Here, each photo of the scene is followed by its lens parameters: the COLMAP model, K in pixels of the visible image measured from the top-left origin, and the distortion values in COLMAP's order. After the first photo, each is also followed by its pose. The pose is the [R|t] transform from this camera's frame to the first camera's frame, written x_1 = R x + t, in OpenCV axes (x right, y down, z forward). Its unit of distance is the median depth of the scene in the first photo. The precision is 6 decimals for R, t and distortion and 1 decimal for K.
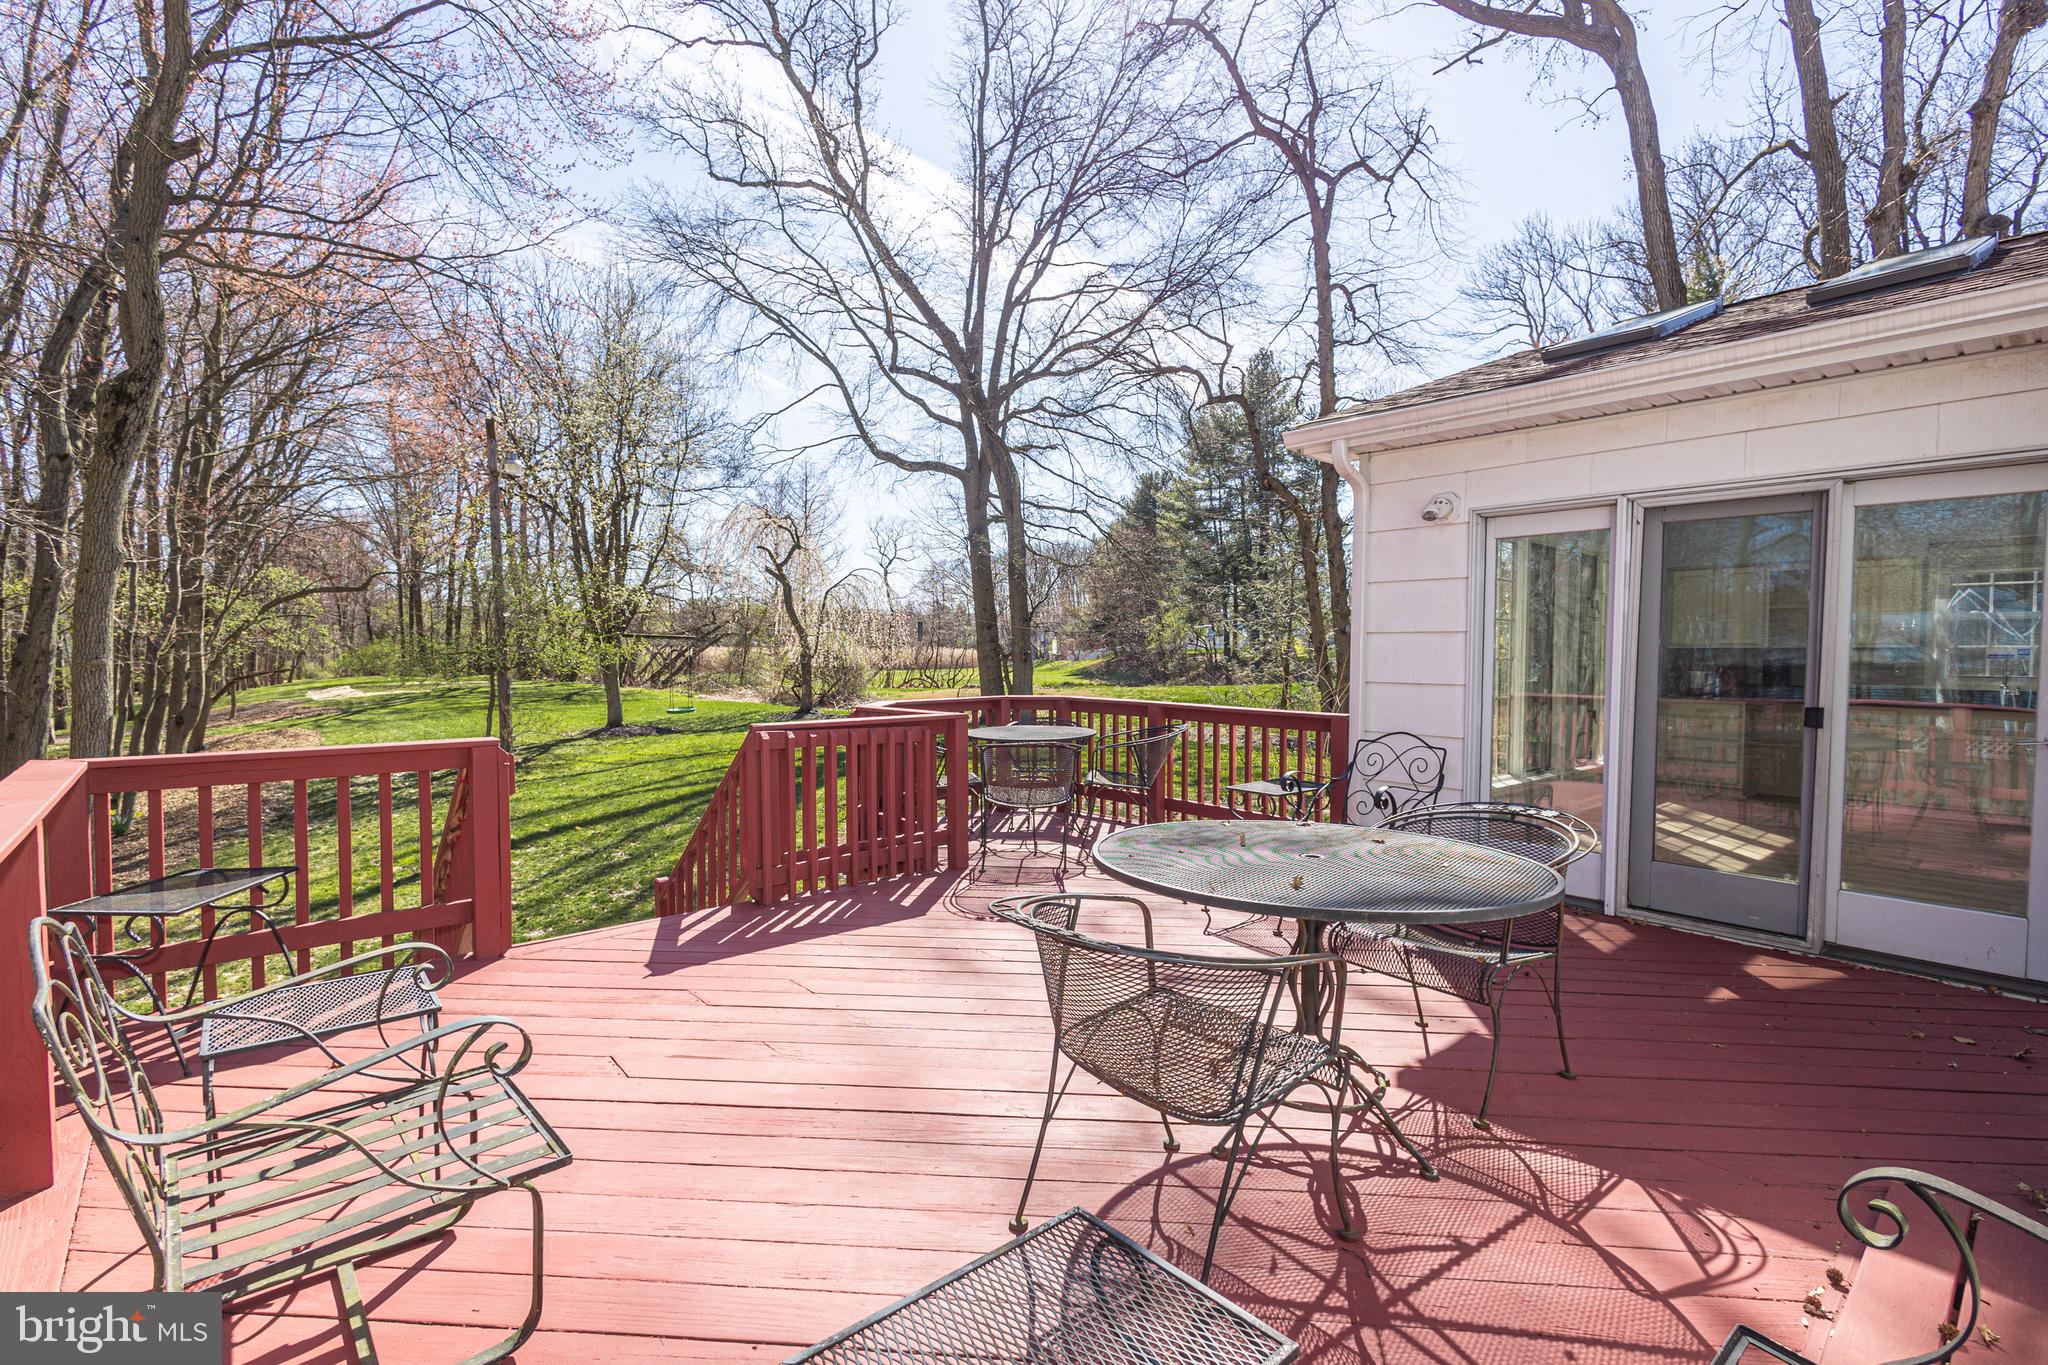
lens RADIAL K [[972.5, 0, 1024.0], [0, 972.5, 682.5], [0, 0, 1]] dist [0.003567, -0.000146]
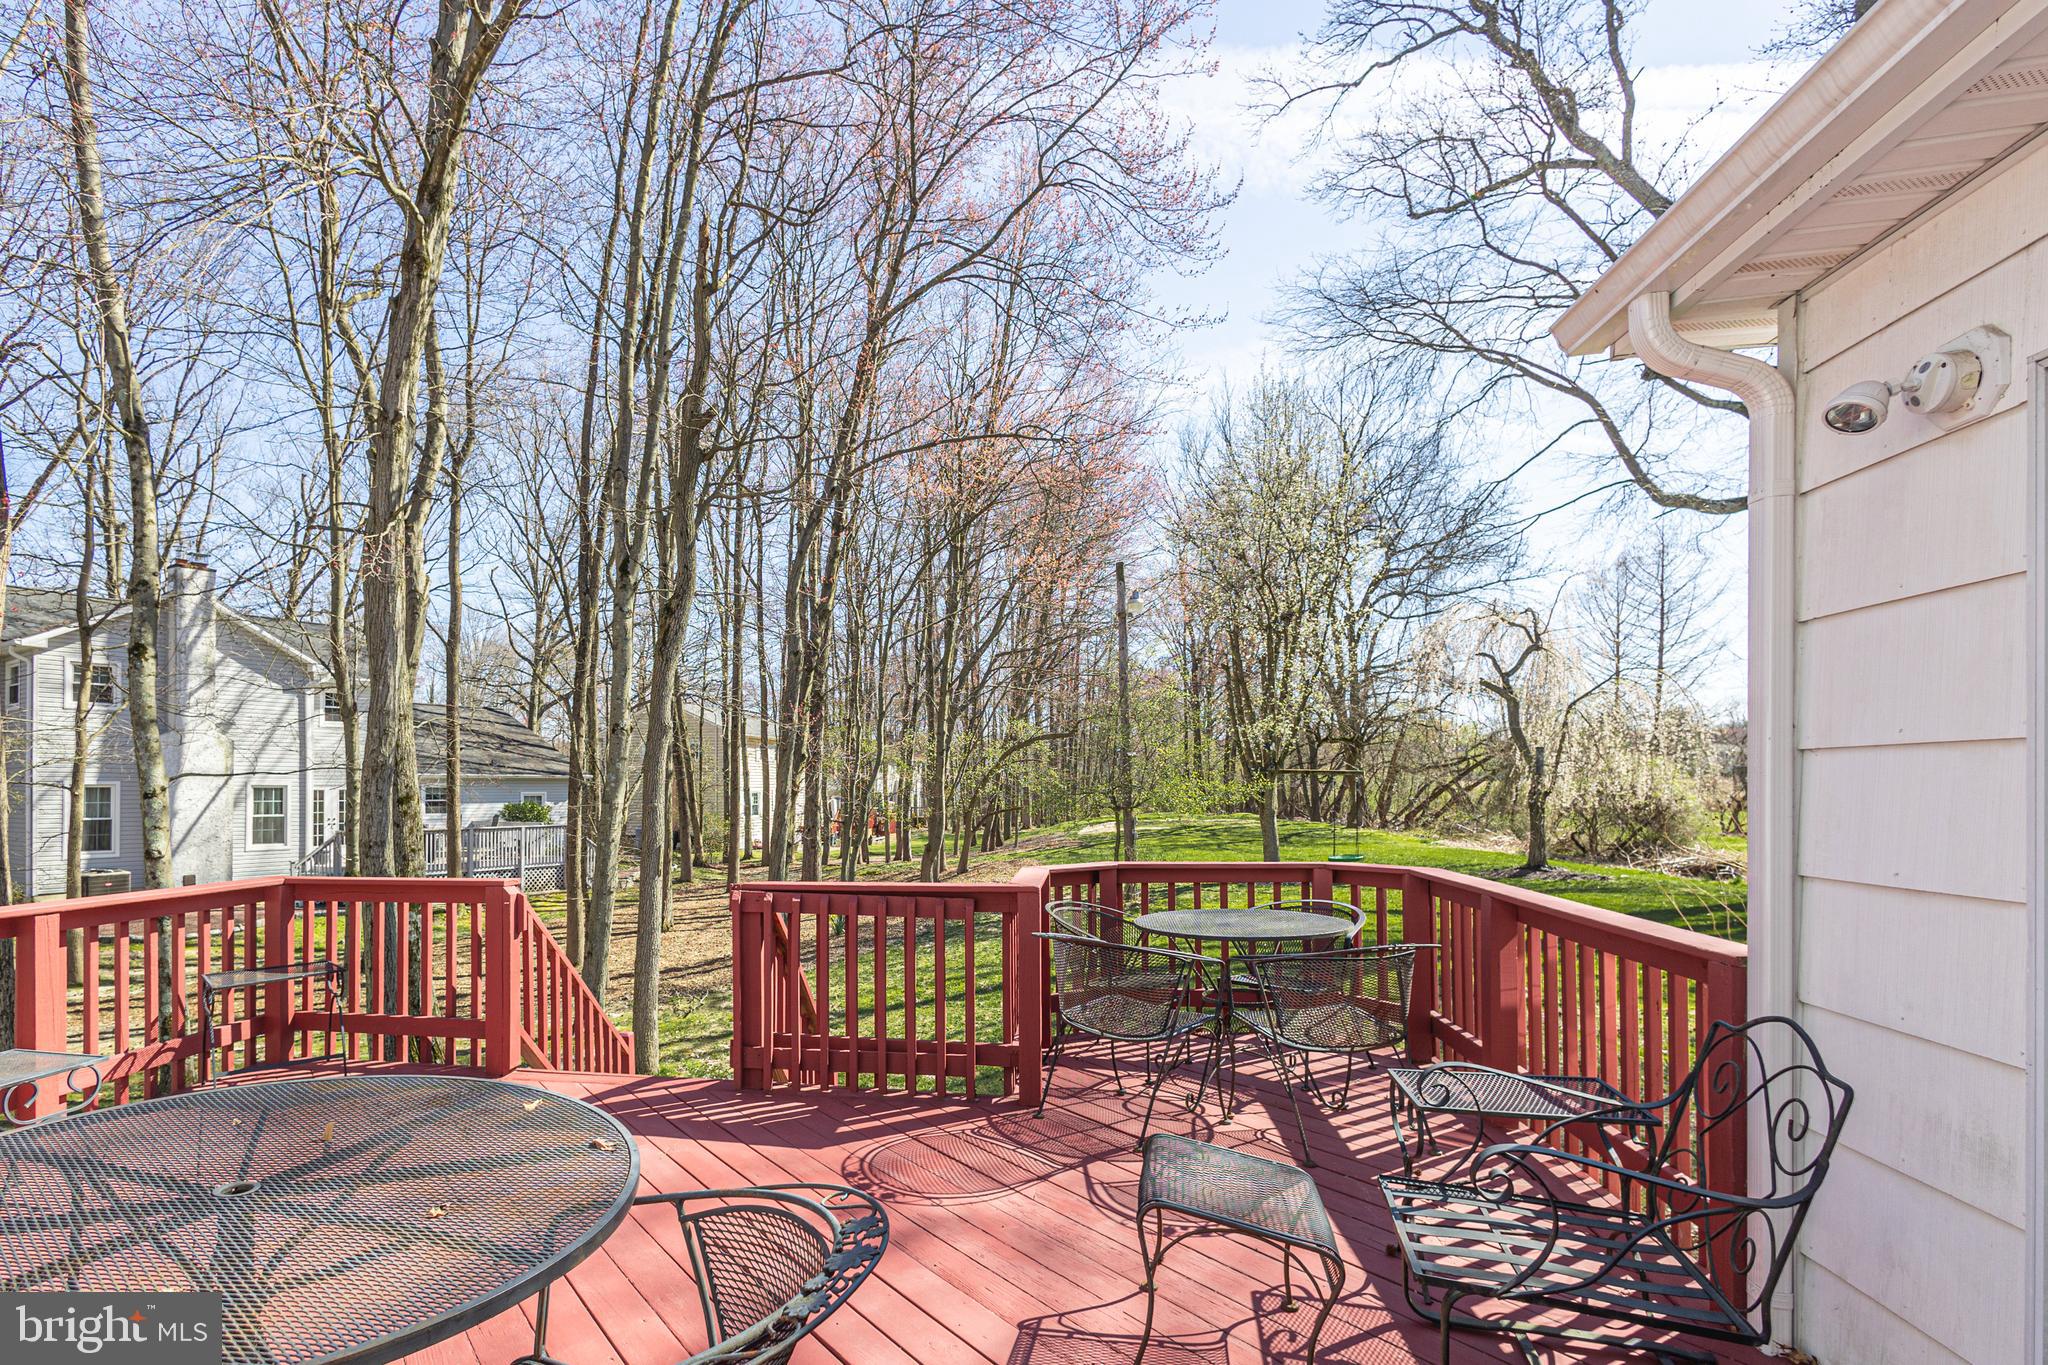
lens RADIAL K [[1029.0, 0, 821.4], [0, 1029.0, 780.3], [0, 0, 1]] dist [-0.000171, -0.000390]
pose [[0.576025, -0.018039, -0.817233, 0.101565], [-0.015361, 0.999341, -0.032885, -0.003018], [0.817288, 0.031496, 0.575368, 0.100808]]
